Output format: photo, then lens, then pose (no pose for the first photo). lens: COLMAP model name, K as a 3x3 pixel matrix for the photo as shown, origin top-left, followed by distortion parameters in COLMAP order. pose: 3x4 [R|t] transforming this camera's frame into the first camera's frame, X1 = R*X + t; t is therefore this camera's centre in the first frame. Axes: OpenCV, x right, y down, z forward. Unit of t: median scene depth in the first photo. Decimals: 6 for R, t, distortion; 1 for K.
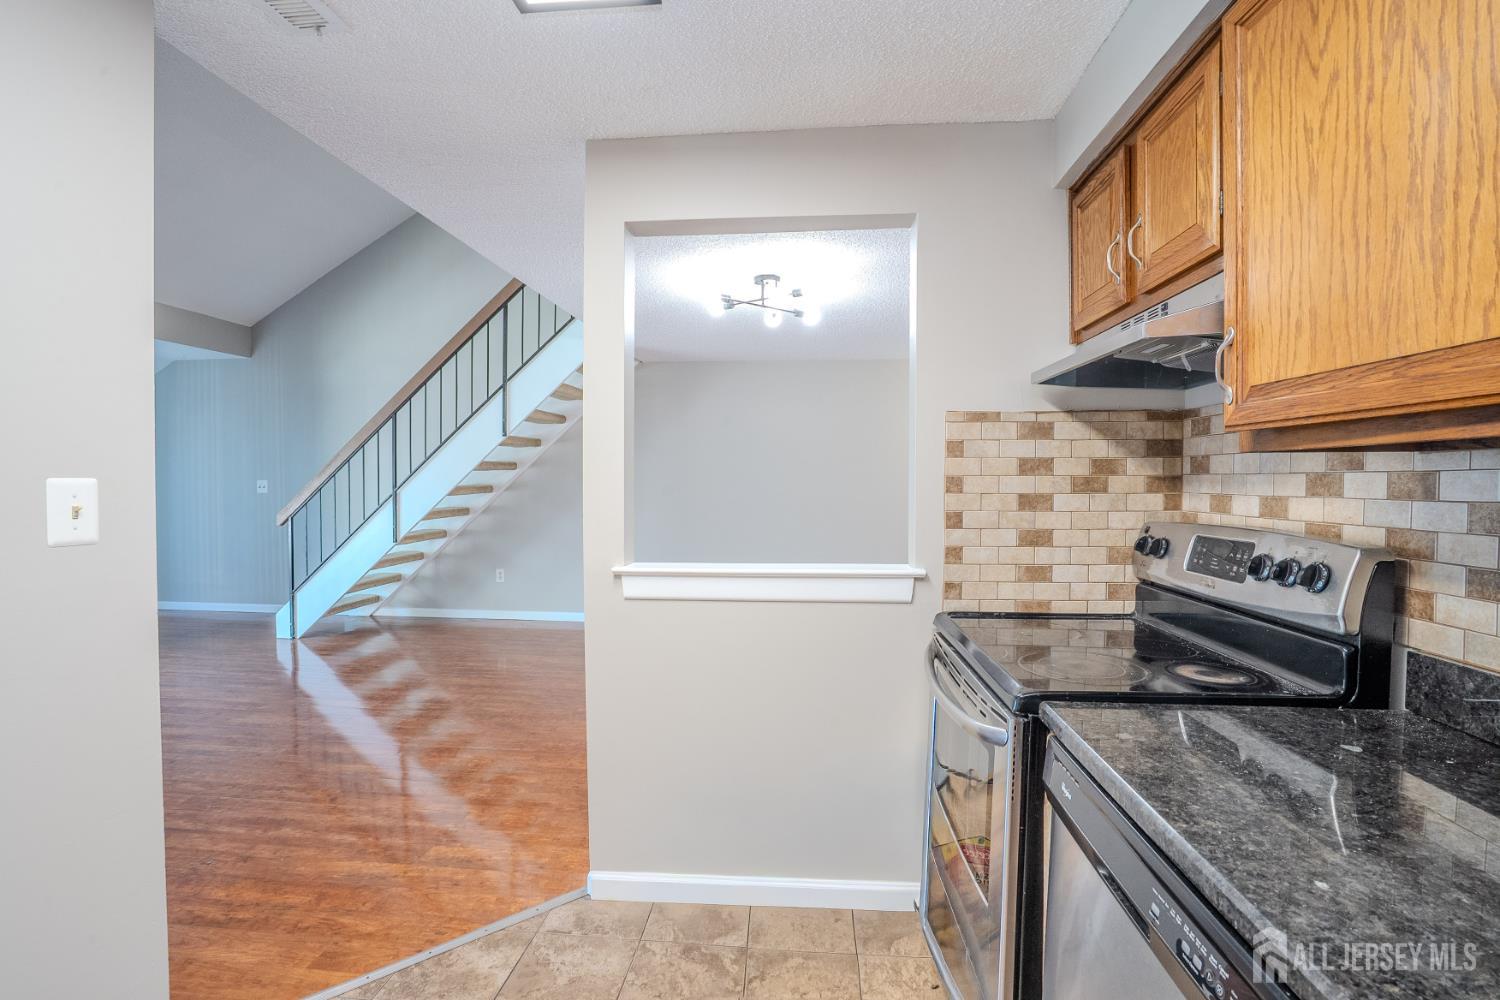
lens RADIAL K [[688.5, 0, 750.0], [0, 688.5, 500.0], [0, 0, 1]] dist [-0.066351, 0.027598]
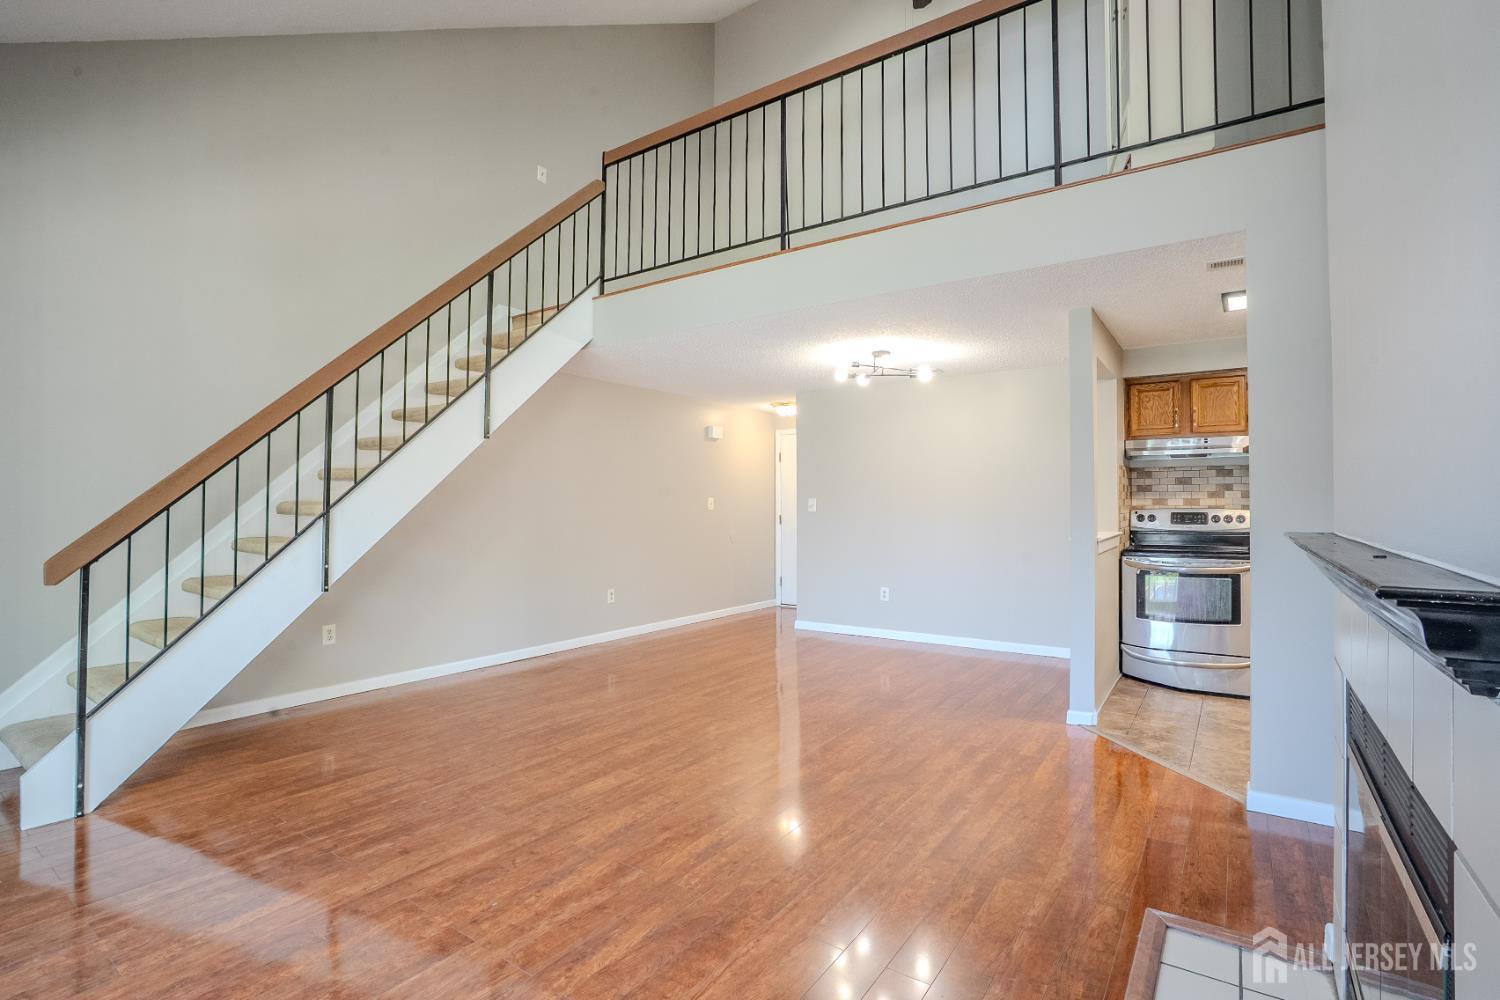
lens RADIAL K [[707.9, 0, 750.0], [0, 707.9, 500.0], [0, 0, 1]] dist [-0.073051, 0.039715]
pose [[0.496004, 0.004254, 0.868310, -2.044718], [0.028807, 0.999357, -0.021351, 0.007460], [-0.867842, 0.035604, 0.495563, 0.771472]]
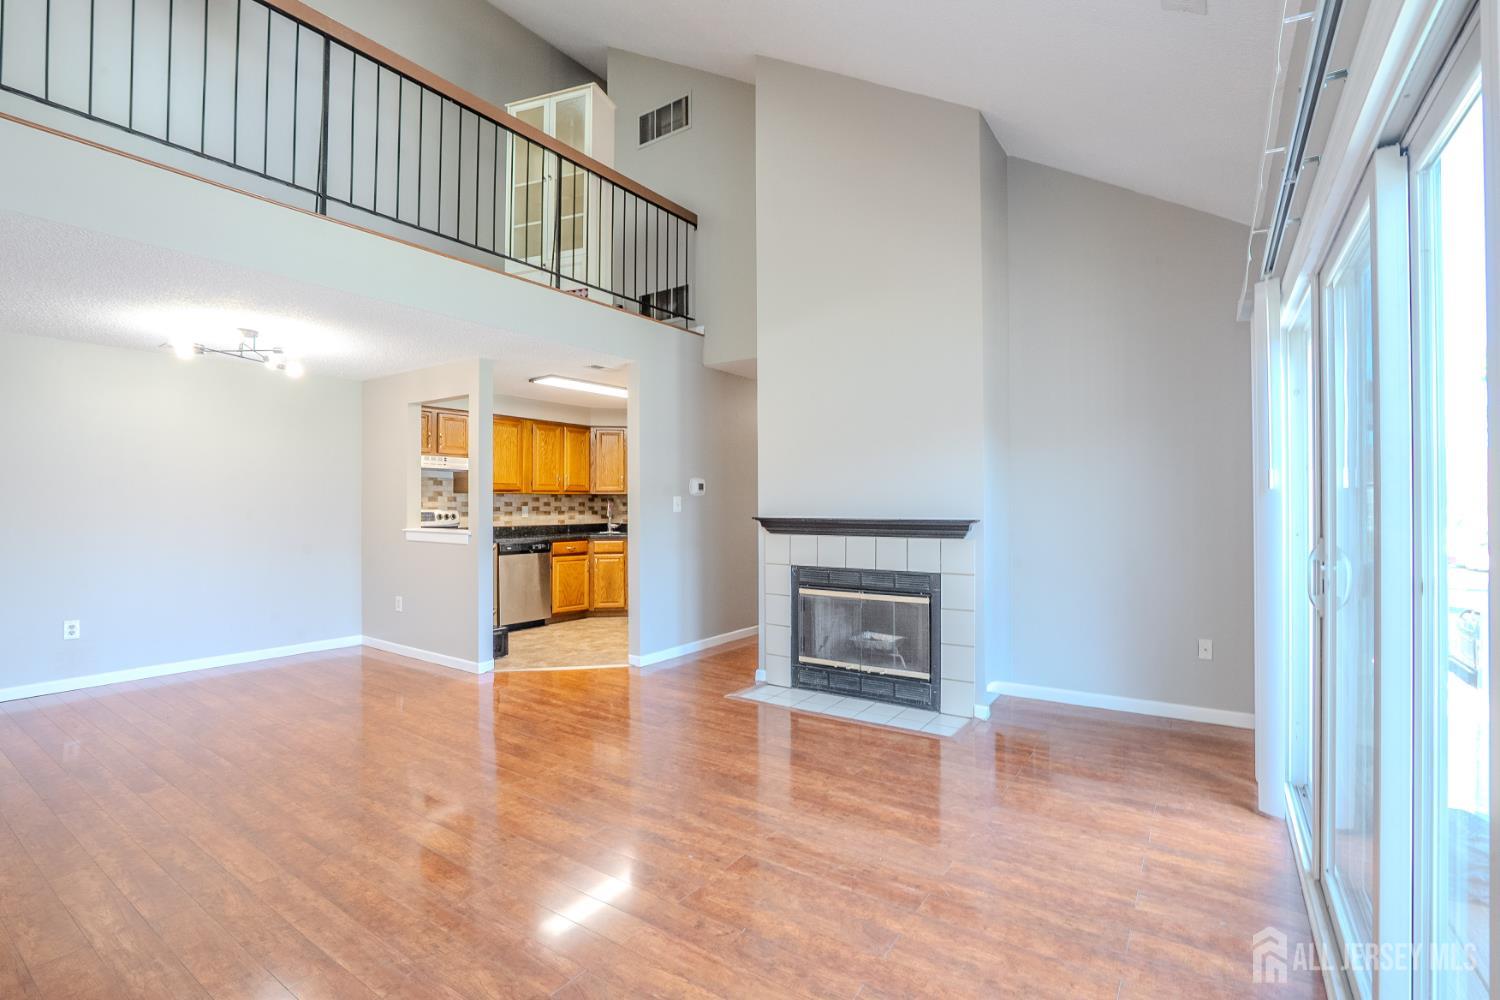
lens RADIAL K [[688.5, 0, 750.0], [0, 688.5, 500.0], [0, 0, 1]] dist [-0.066351, 0.027598]
pose [[-0.874416, 0.003587, 0.485164, -1.995327], [0.015993, 0.999642, 0.021434, -0.047986], [-0.484913, 0.026501, -0.874161, 2.391512]]
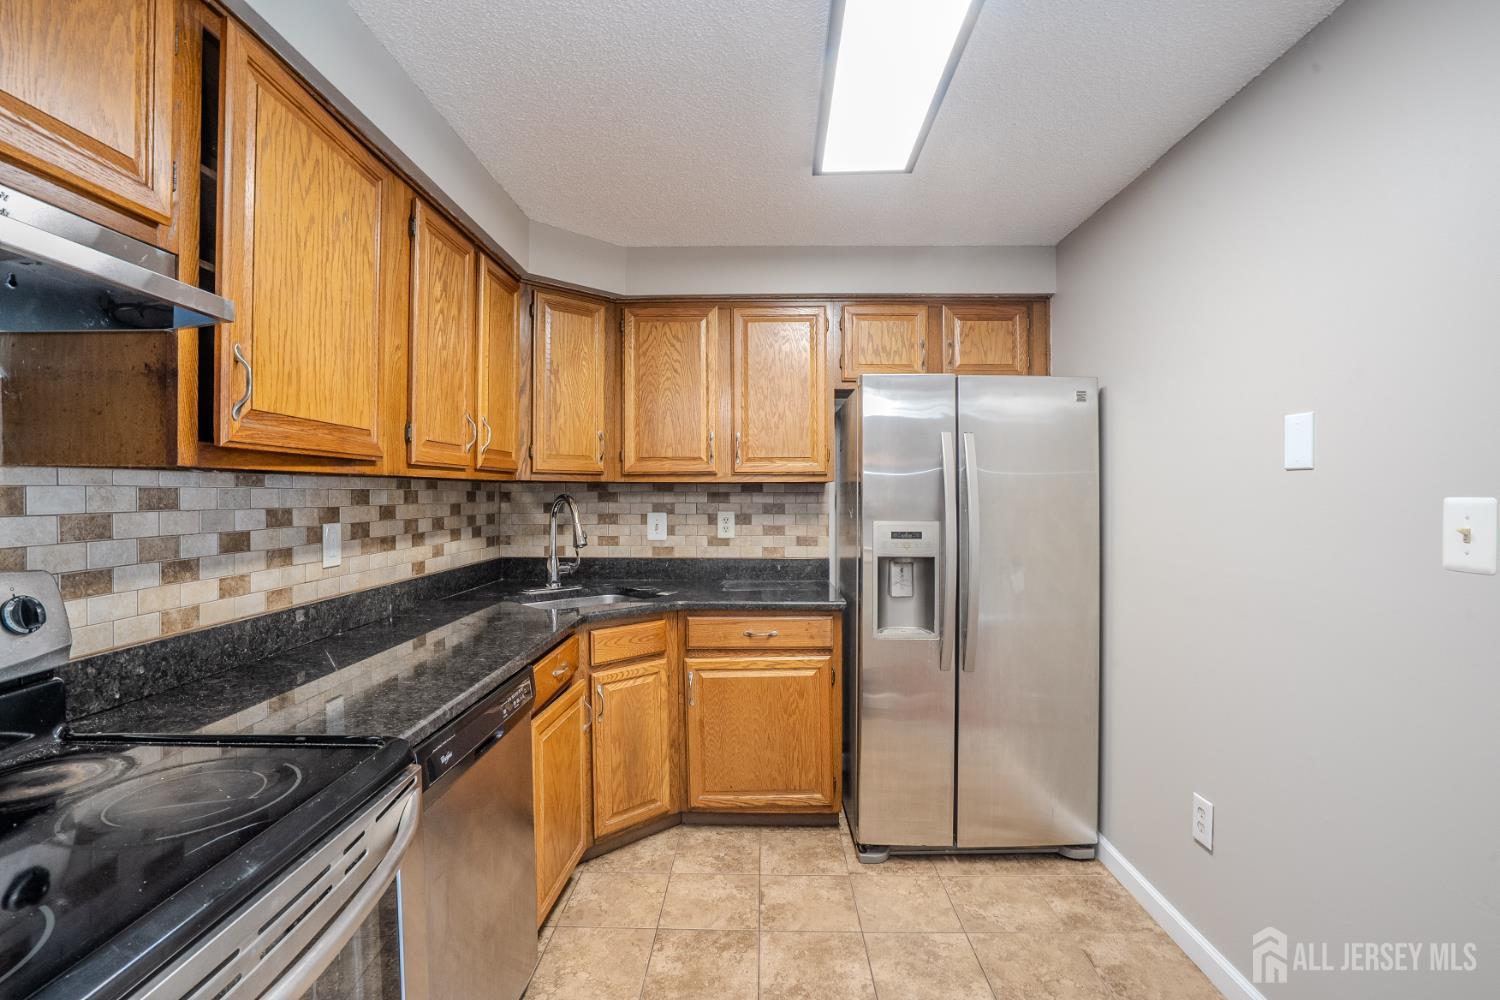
lens RADIAL K [[688.5, 0, 750.0], [0, 688.5, 500.0], [0, 0, 1]] dist [-0.066351, 0.027598]
pose [[-0.997371, -0.002503, -0.072424, 0.009549], [-0.005448, 0.999165, 0.040494, -0.032498], [0.072262, 0.040782, -0.996552, 0.979772]]
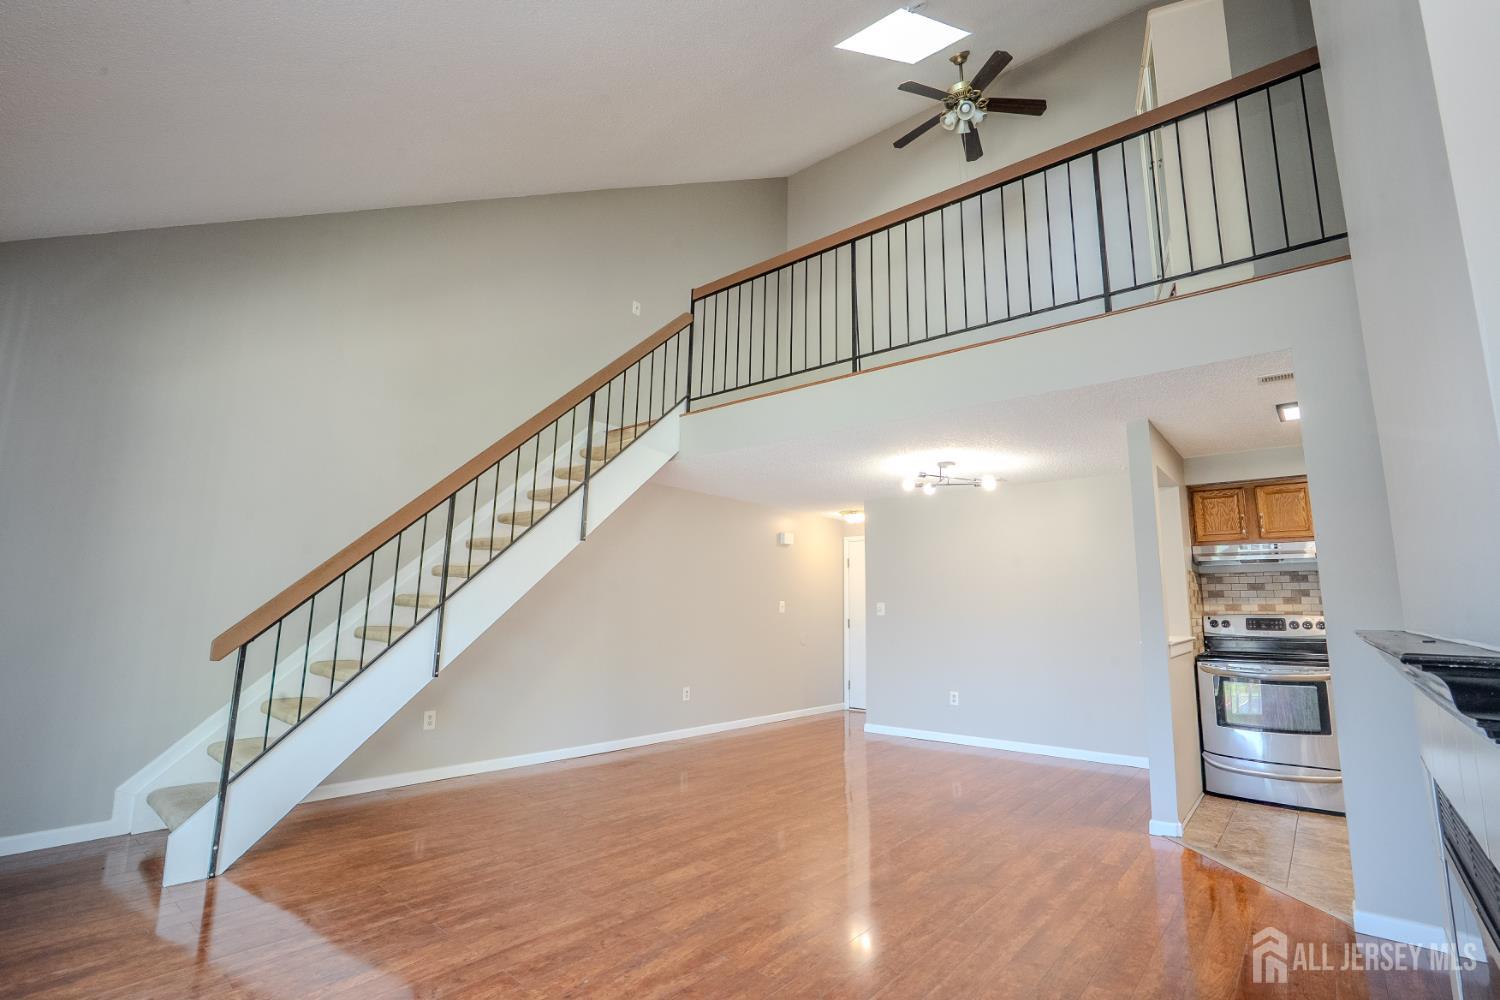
lens RADIAL K [[688.5, 0, 750.0], [0, 688.5, 500.0], [0, 0, 1]] dist [-0.066351, 0.027598]
pose [[0.572514, 0.137860, 0.808222, -2.126357], [0.011226, 0.984352, -0.175854, 0.024049], [-0.819818, 0.109752, 0.562007, 0.759401]]
